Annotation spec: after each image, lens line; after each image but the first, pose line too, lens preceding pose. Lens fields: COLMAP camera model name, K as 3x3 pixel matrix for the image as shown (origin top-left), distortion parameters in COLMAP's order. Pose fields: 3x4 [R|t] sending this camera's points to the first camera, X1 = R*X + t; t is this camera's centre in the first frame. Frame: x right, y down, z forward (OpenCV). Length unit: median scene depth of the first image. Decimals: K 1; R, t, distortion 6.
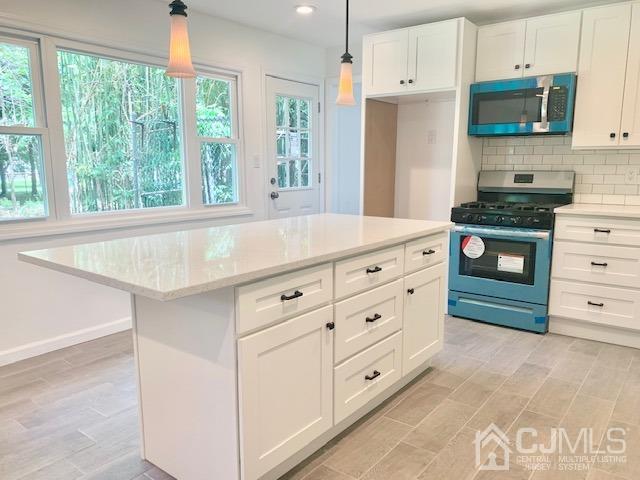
lens RADIAL K [[497.4, 0, 320.0], [0, 497.4, 240.0], [0, 0, 1]] dist [0.024230, -0.001266]
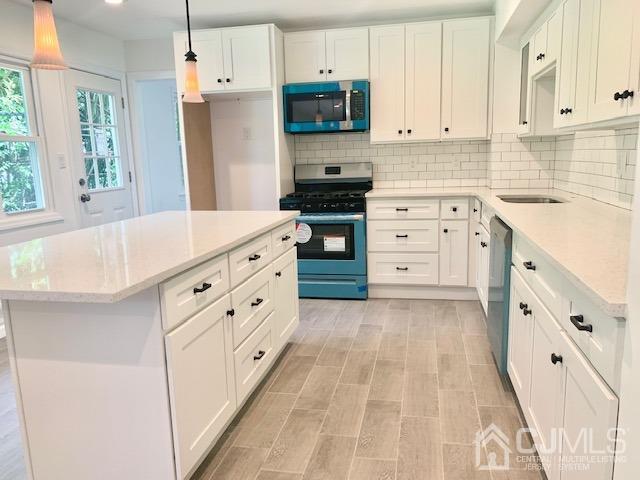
lens RADIAL K [[492.7, 0, 312.1], [0, 492.7, 241.0], [0, 0, 1]] dist [0.092108, -0.142162]
pose [[0.905591, -0.096257, 0.413086, -0.139476], [0.092917, 0.995274, 0.028219, 0.003924], [-0.413850, 0.012828, 0.910255, -0.017715]]
